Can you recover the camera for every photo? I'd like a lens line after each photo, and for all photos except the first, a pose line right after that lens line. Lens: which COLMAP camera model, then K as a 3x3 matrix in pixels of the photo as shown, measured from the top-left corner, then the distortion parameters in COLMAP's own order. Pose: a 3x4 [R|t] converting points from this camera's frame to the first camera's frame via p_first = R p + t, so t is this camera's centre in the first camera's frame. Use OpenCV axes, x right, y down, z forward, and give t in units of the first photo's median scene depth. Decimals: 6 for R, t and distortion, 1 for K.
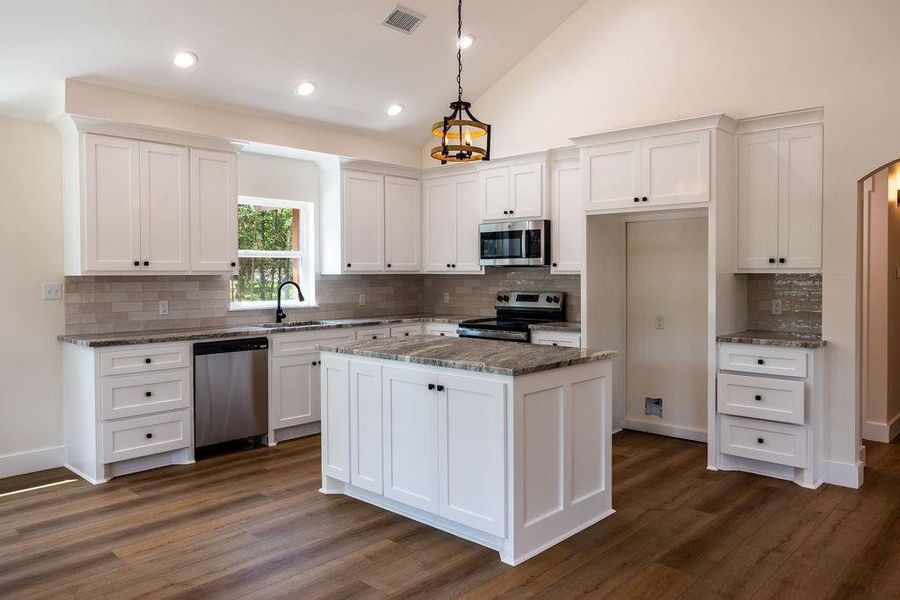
lens RADIAL K [[636.4, 0, 449.9], [0, 636.4, 286.2], [0, 0, 1]] dist [-0.002823, -0.001053]
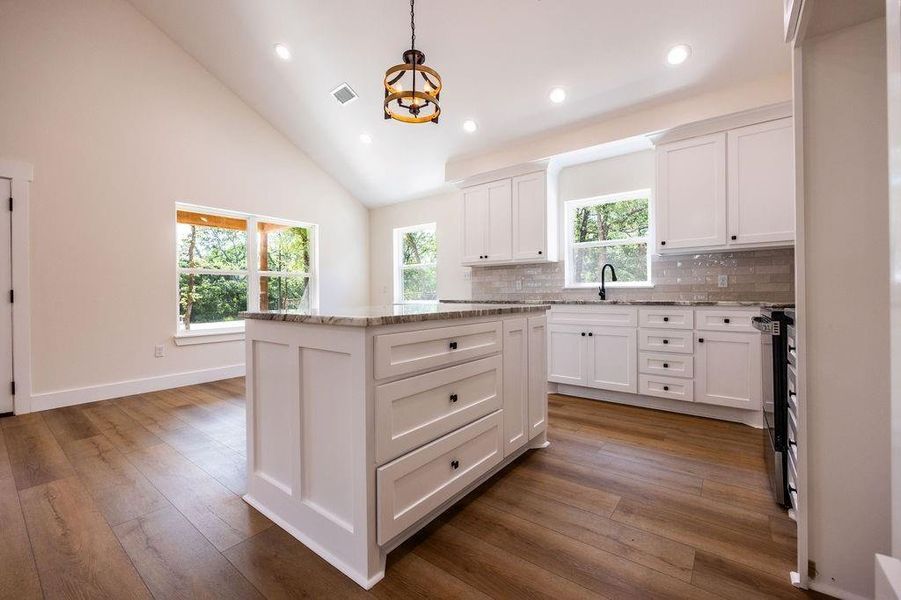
lens RADIAL K [[373.4, 0, 448.5], [0, 373.4, 295.3], [0, 0, 1]] dist [-0.002758, -0.000070]
pose [[0.090365, 0.005137, -0.995895, 0.477497], [-0.013296, 0.999904, 0.003951, 0.061530], [0.995820, 0.012884, 0.090425, 0.812038]]
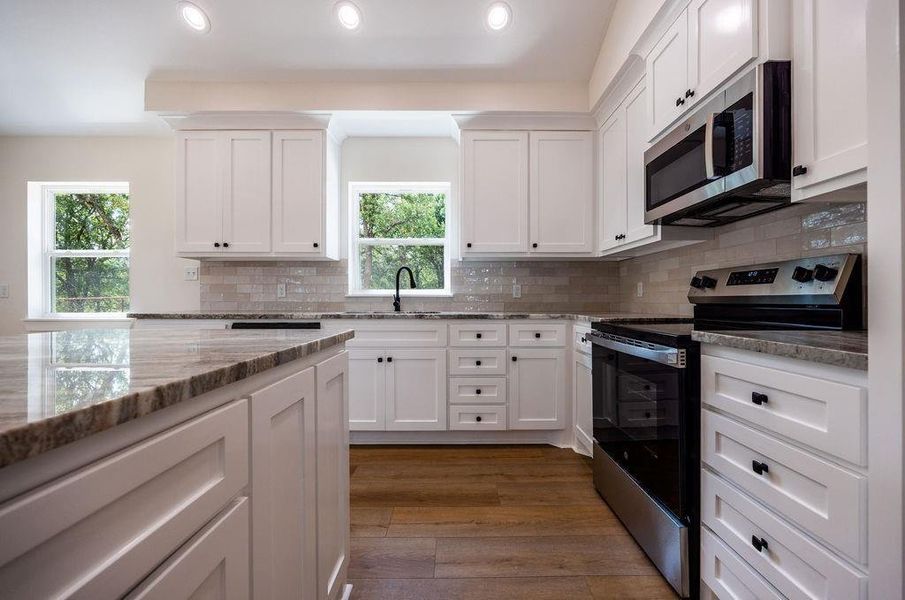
lens RADIAL K [[357.0, 0, 461.6], [0, 357.0, 300.5], [0, 0, 1]] dist [-0.010172, 0.000023]
pose [[0.686547, 0.006007, -0.727061, 0.216587], [-0.016386, 0.999840, -0.007213, 0.053836], [0.726901, 0.016866, 0.686535, 0.876763]]
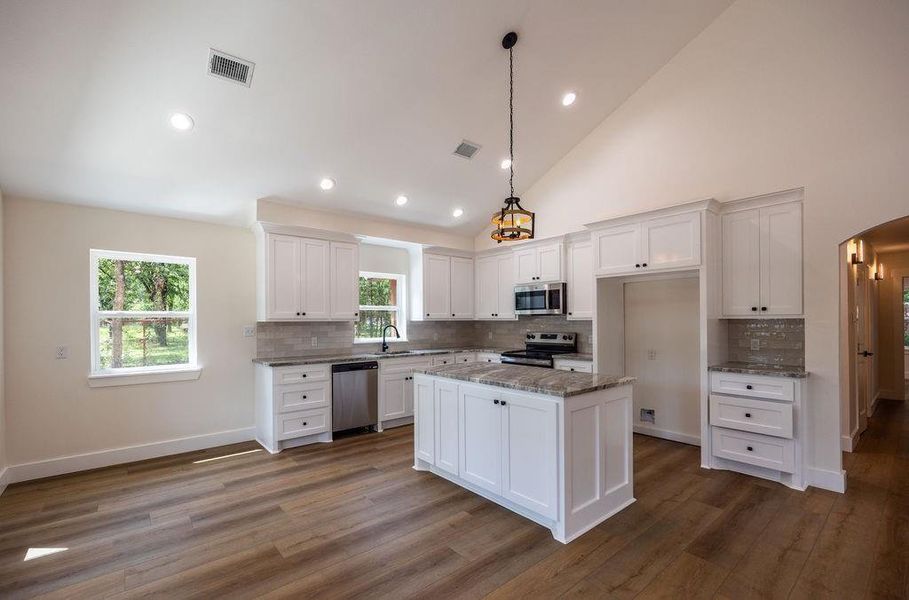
lens RADIAL K [[379.5, 0, 415.4], [0, 379.5, 322.0], [0, 0, 1]] dist [-0.001266, -0.000055]
pose [[0.985867, -0.001997, -0.167519, -0.044644], [-0.000797, 0.999862, -0.016610, -0.000061], [0.167529, 0.016509, 0.985729, 0.113472]]
